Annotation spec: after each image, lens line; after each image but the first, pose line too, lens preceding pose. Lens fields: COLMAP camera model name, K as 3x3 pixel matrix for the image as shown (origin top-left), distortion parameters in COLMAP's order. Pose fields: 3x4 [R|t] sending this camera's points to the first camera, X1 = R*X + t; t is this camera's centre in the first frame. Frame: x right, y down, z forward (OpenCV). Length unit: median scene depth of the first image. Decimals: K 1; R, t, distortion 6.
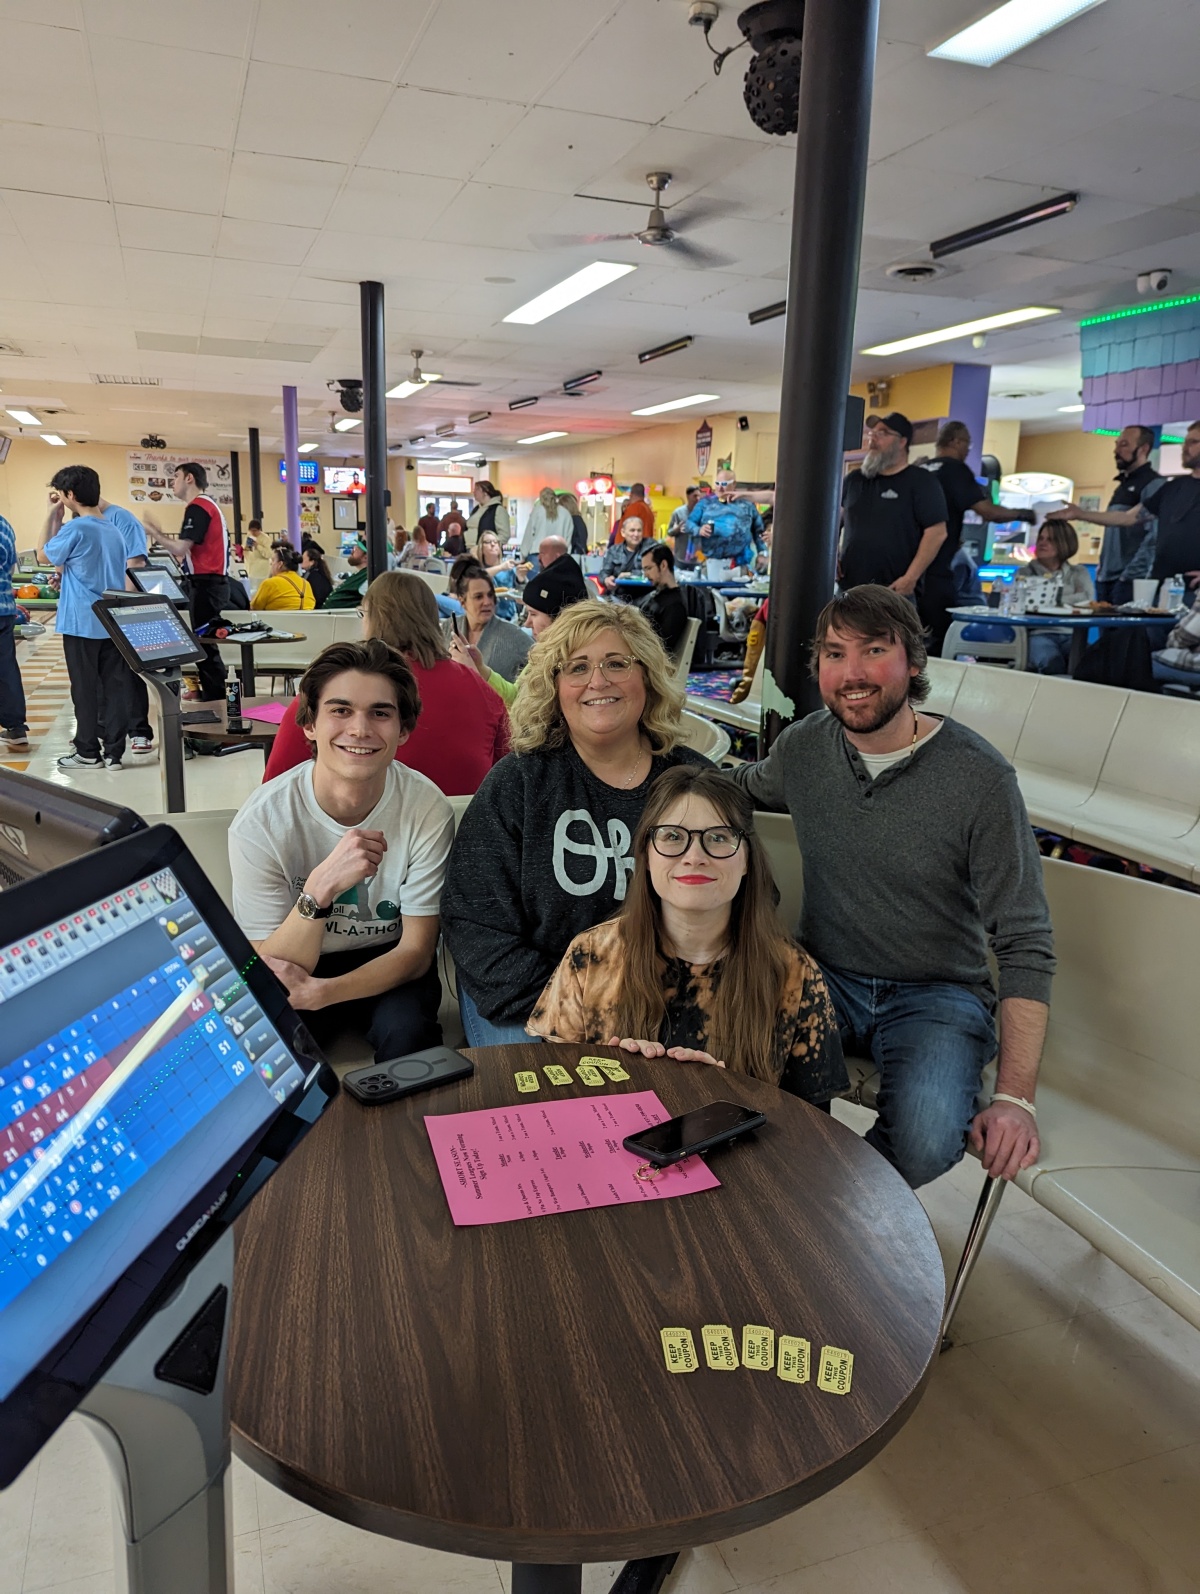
lens RADIAL K [[1133.5, 0, 602.4], [0, 1133.5, 795.8], [0, 0, 1]] dist [0.074611, -0.049262]
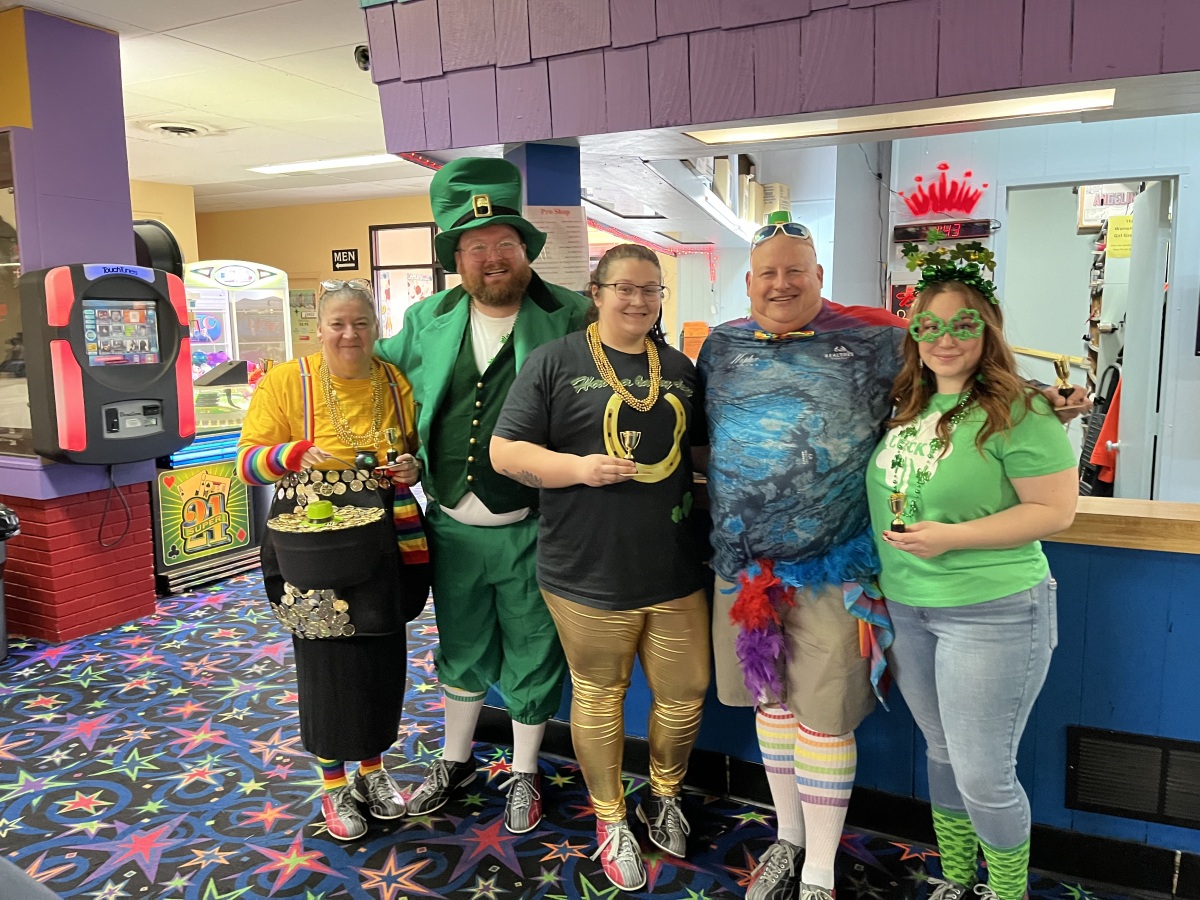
lens RADIAL K [[914.0, 0, 602.8], [0, 914.0, 446.3], [0, 0, 1]] dist [0.002705, 0.000114]
pose [[0.730266, -0.126859, 0.671281, 0.210473], [0.177228, 0.984146, -0.006816, -0.170755], [-0.659774, 0.123948, 0.741171, 0.614021]]
